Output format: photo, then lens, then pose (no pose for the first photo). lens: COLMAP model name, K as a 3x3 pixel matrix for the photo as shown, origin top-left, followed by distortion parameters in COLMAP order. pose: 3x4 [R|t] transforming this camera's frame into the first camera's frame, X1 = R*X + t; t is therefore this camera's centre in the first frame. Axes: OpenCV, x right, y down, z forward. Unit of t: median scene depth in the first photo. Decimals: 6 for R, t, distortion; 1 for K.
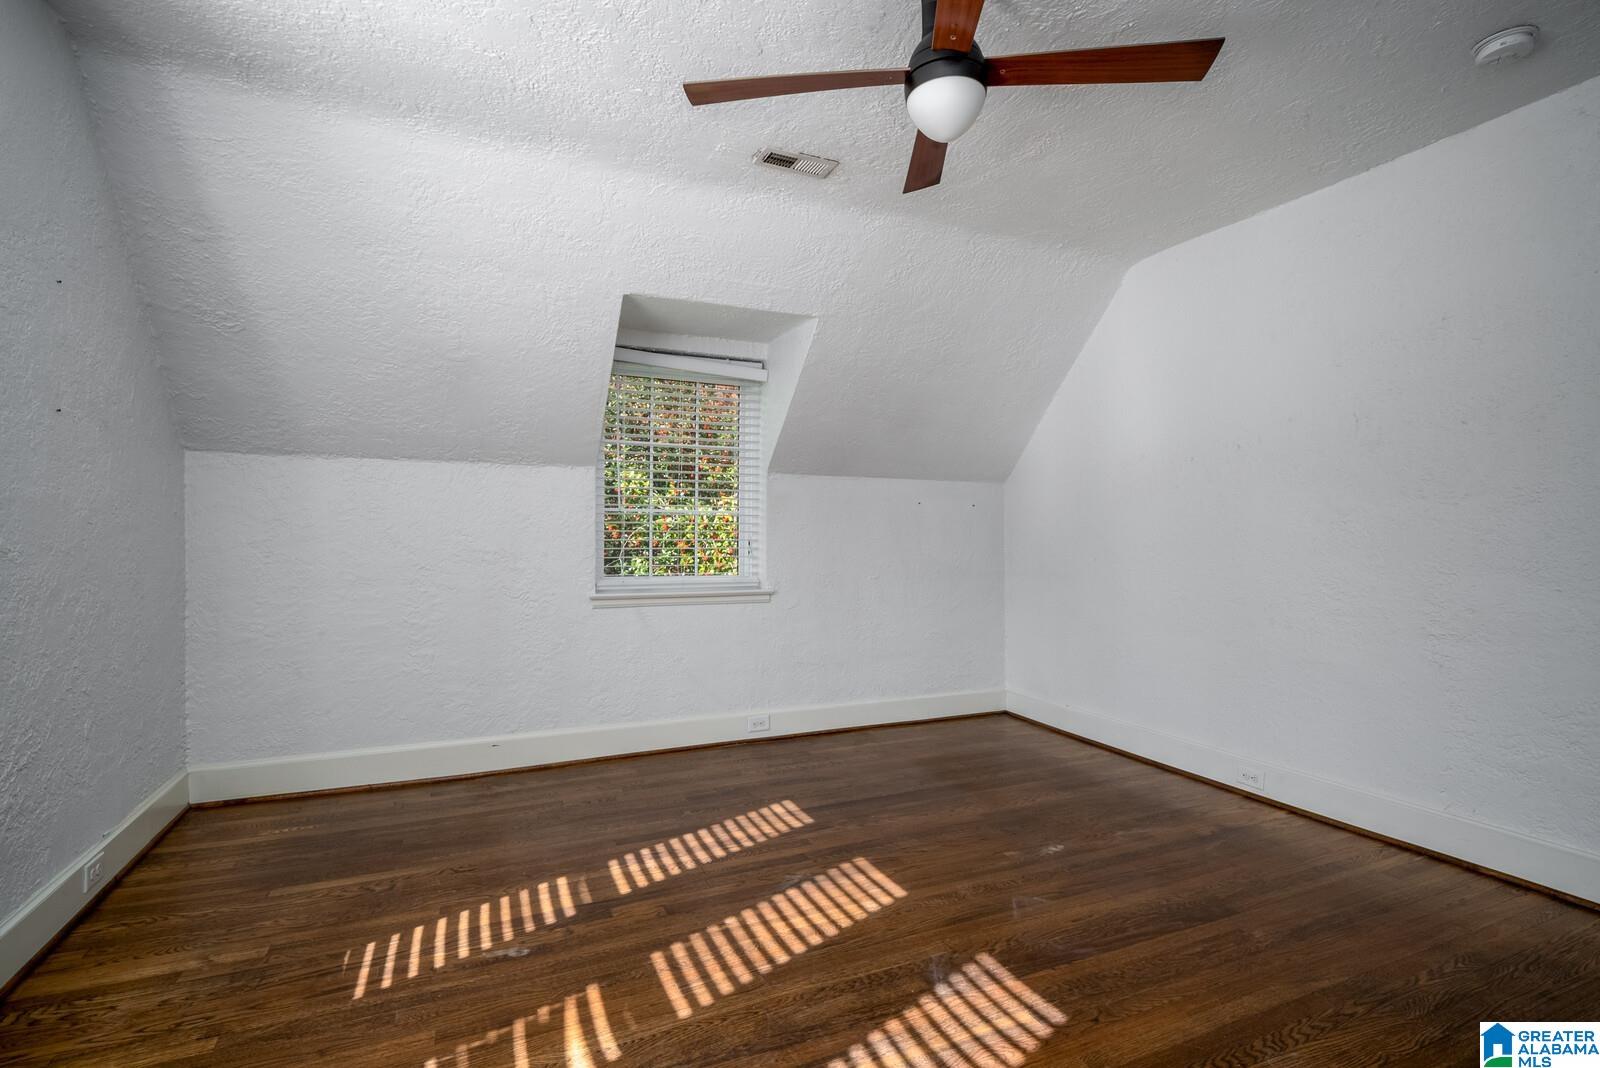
lens RADIAL K [[757.1, 0, 797.6], [0, 757.1, 526.2], [0, 0, 1]] dist [0.001307, 0.000435]
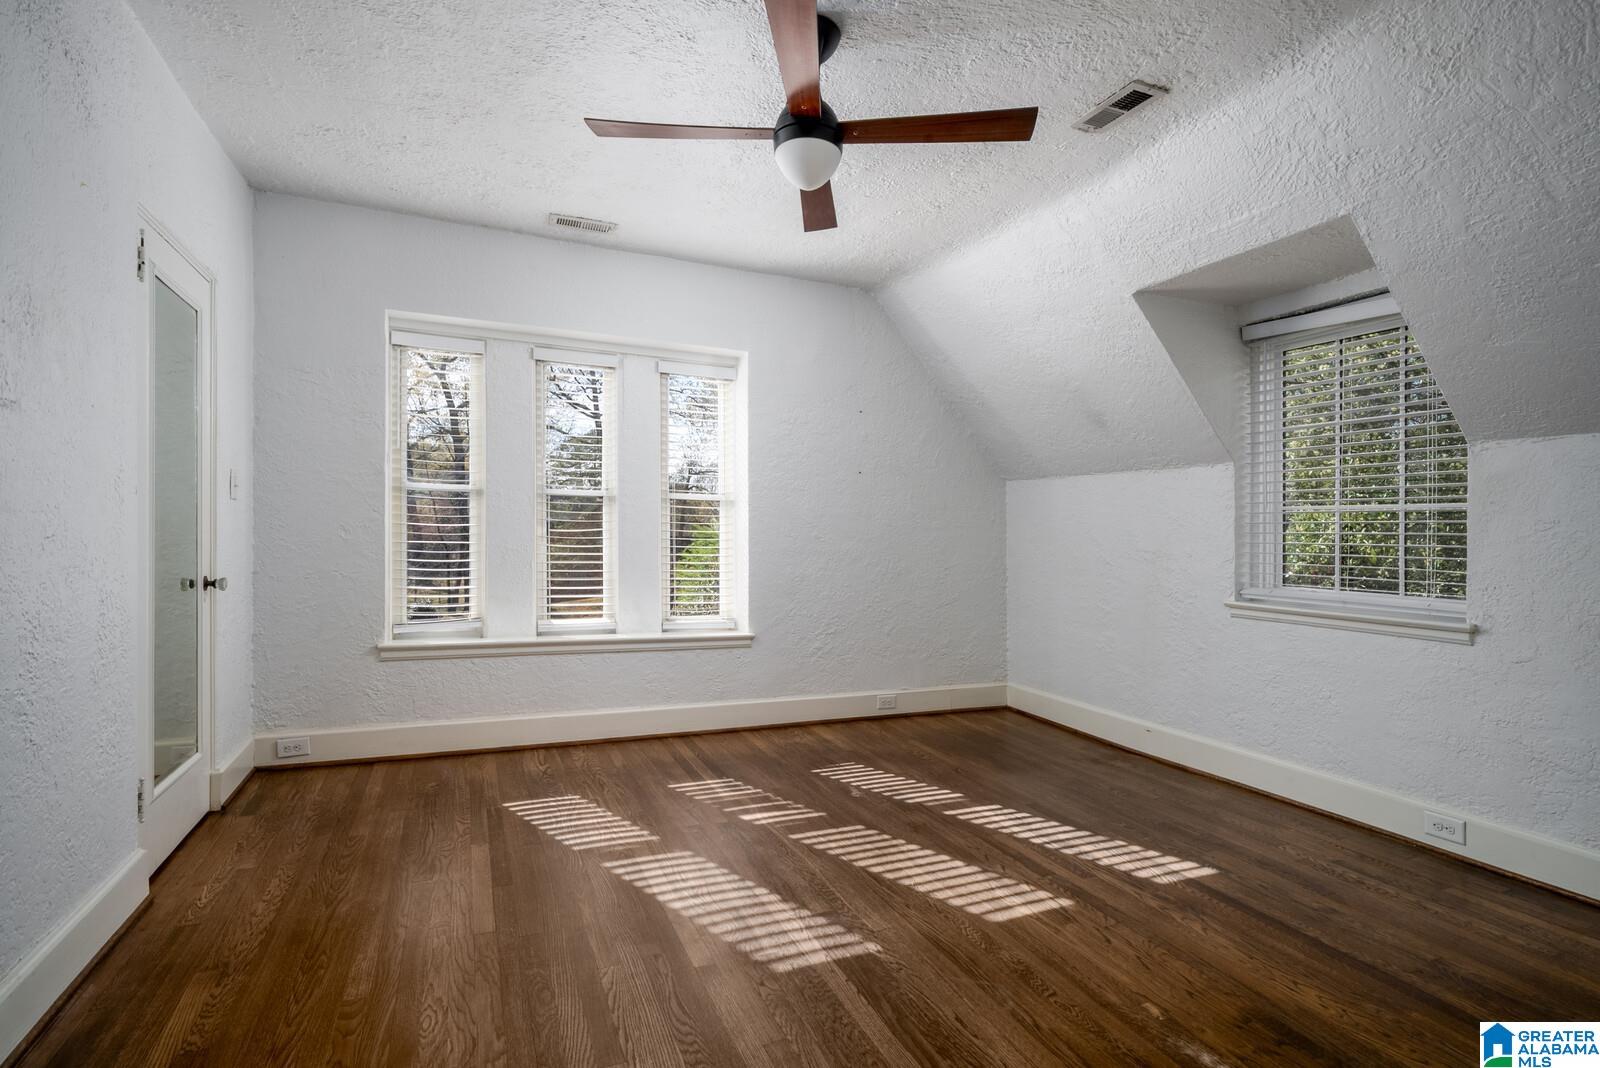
lens RADIAL K [[770.7, 0, 797.6], [0, 770.7, 537.8], [0, 0, 1]] dist [0.001619, -0.000819]
pose [[-0.015078, 0.003892, -0.999879, 0.951833], [-0.004044, 0.999984, 0.003954, 0.015667], [0.999878, 0.004103, -0.015063, 0.688460]]
